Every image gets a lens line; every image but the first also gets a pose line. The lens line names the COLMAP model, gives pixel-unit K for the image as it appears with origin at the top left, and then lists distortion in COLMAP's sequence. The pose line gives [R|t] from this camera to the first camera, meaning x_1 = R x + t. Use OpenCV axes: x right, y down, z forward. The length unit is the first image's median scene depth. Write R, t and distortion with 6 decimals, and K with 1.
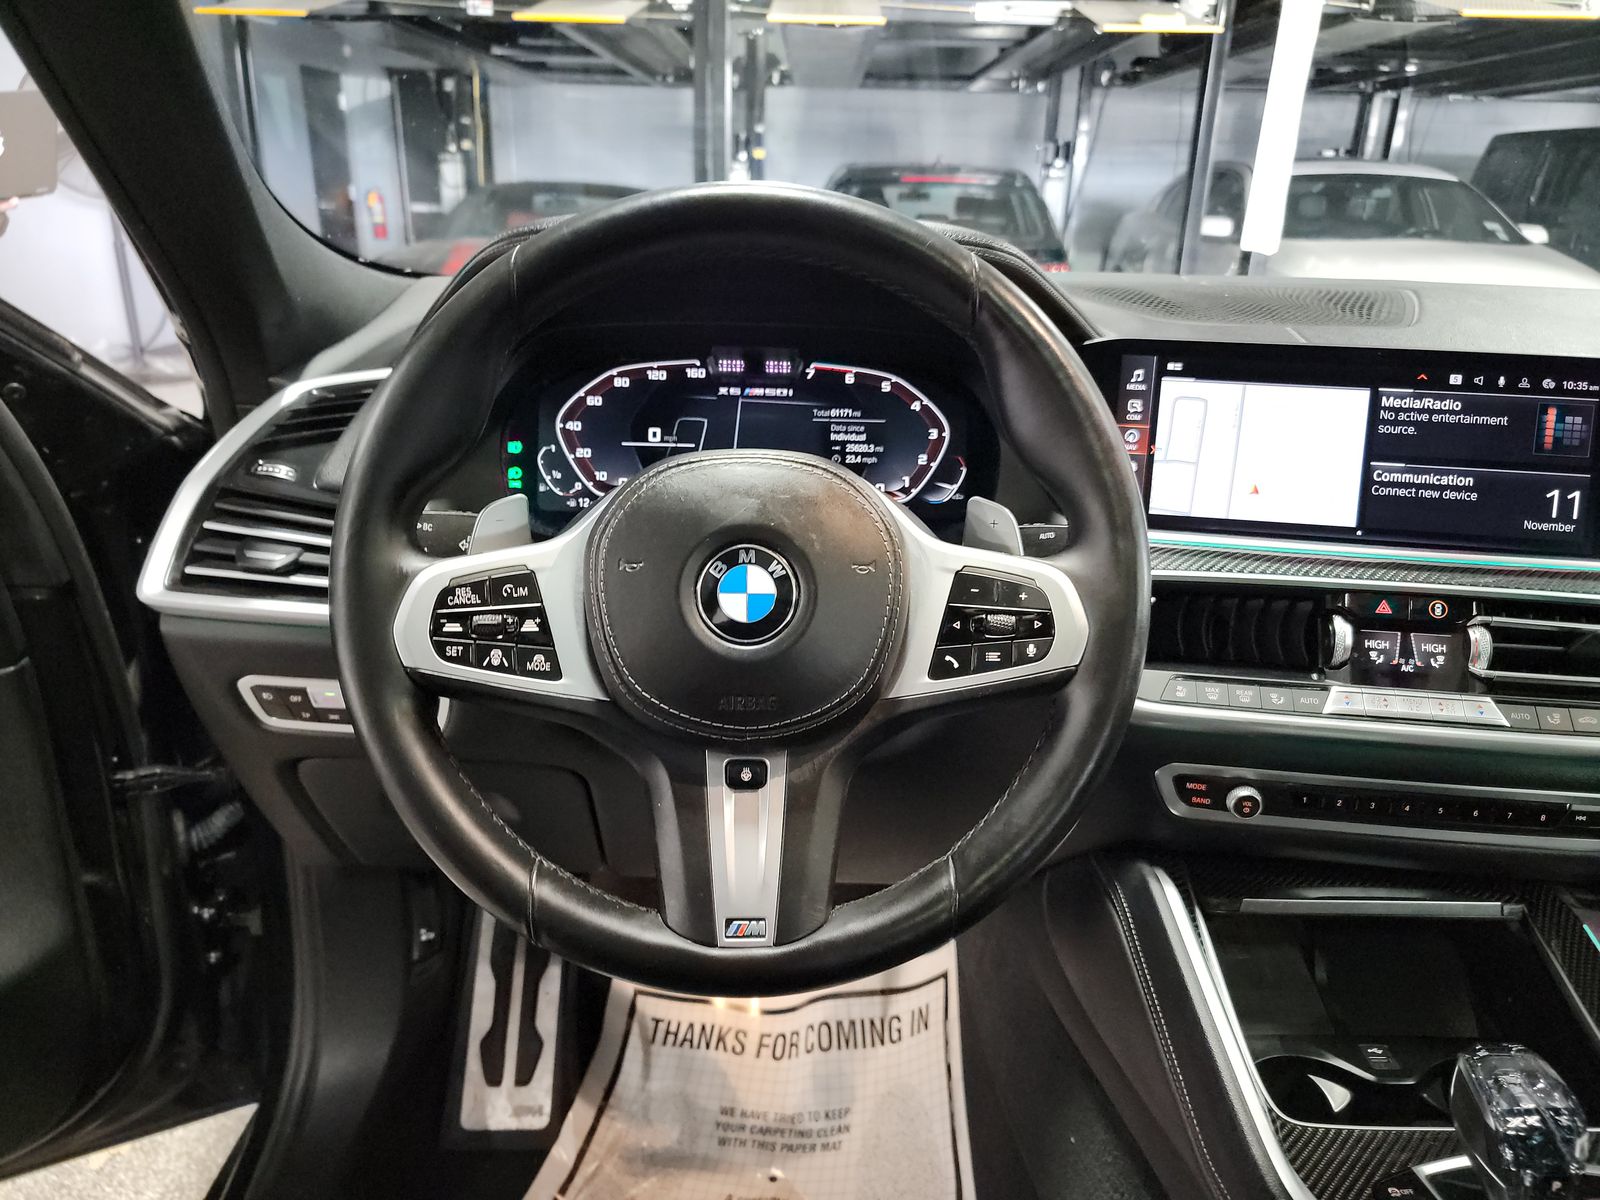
lens RADIAL K [[1129.2, 0, 832.4], [0, 1129.2, 603.6], [0, 0, 1]] dist [0.007530, 0.000275]
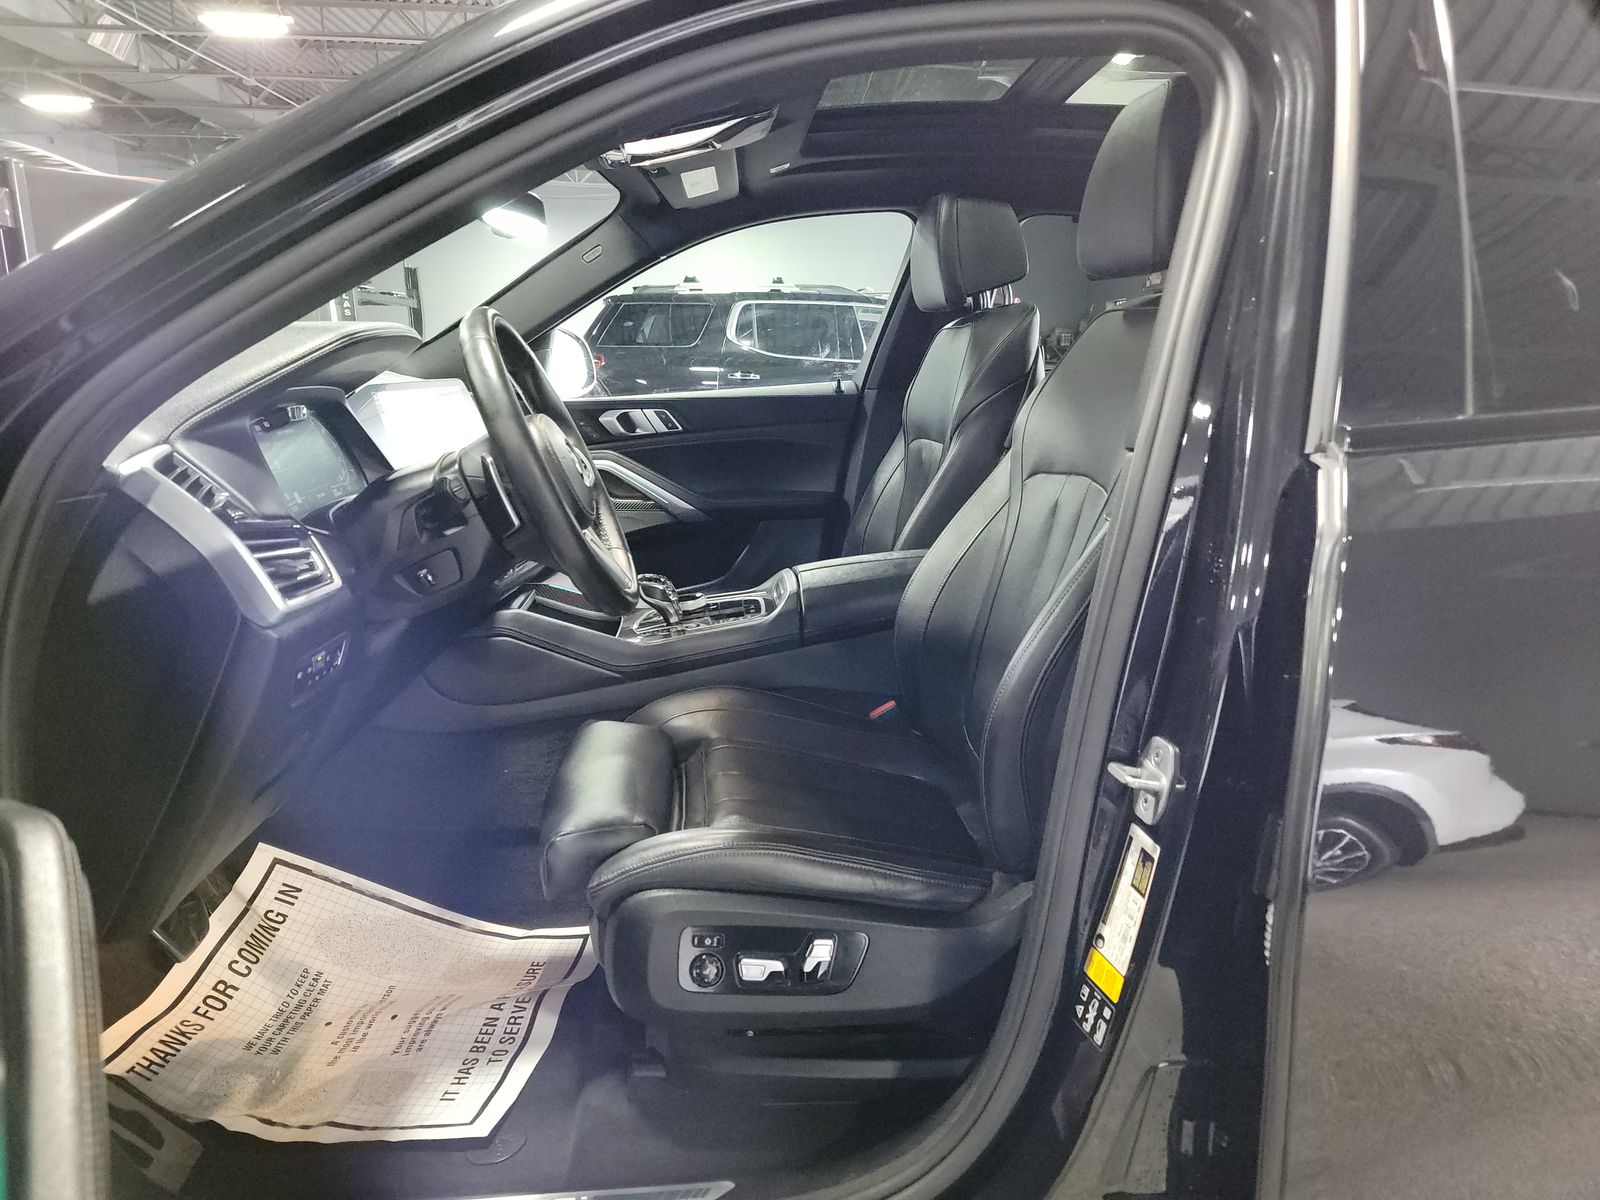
lens RADIAL K [[1111.1, 0, 800.0], [0, 1111.1, 600.0], [0, 0, 1]] dist [0.060273, -0.061869]
pose [[-0.059689, -0.245730, 0.967499, -1.708711], [0.344733, 0.904520, 0.251002, -0.122555], [-0.936801, 0.348511, 0.030721, 0.350103]]
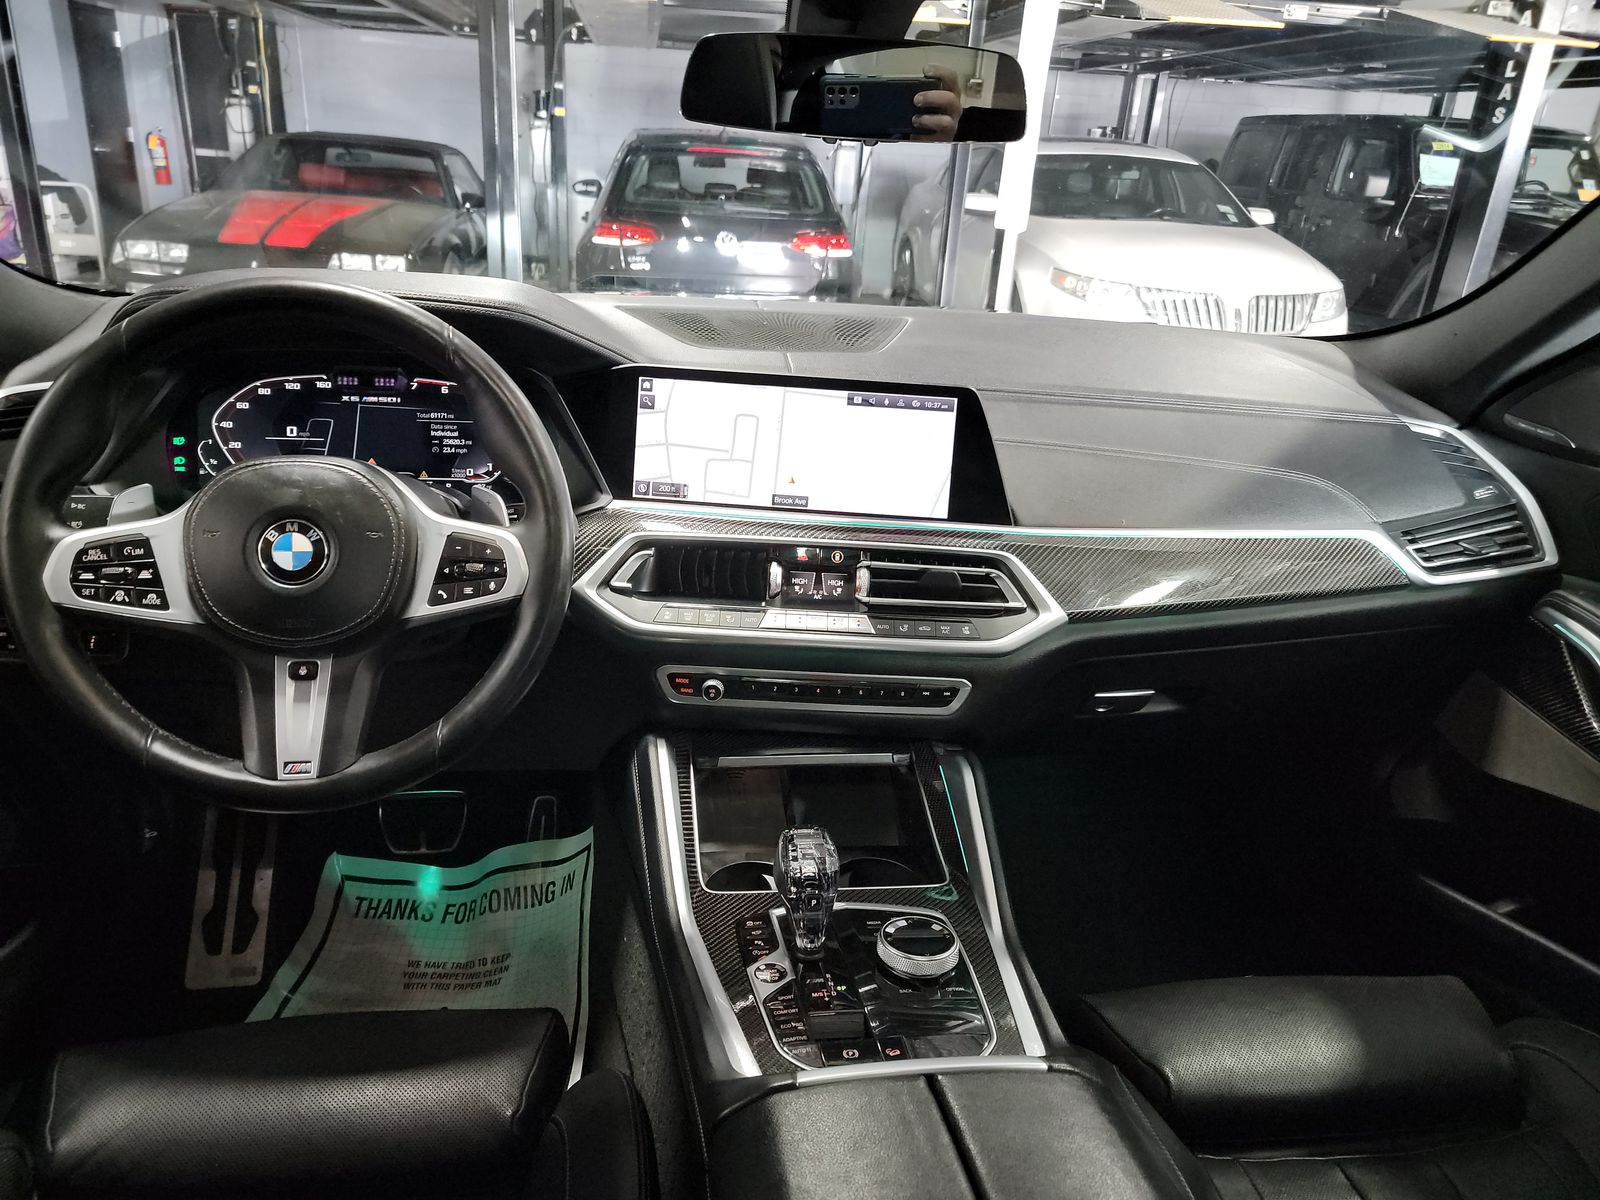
lens RADIAL K [[1111.1, 0, 800.0], [0, 1111.1, 600.0], [0, 0, 1]] dist [0.060273, -0.061869]
pose [[0.993077, -0.016255, 0.116333, 0.279858], [0.011722, 0.999149, 0.039551, 0.003201], [-0.116877, -0.037913, 0.992422, -0.387557]]
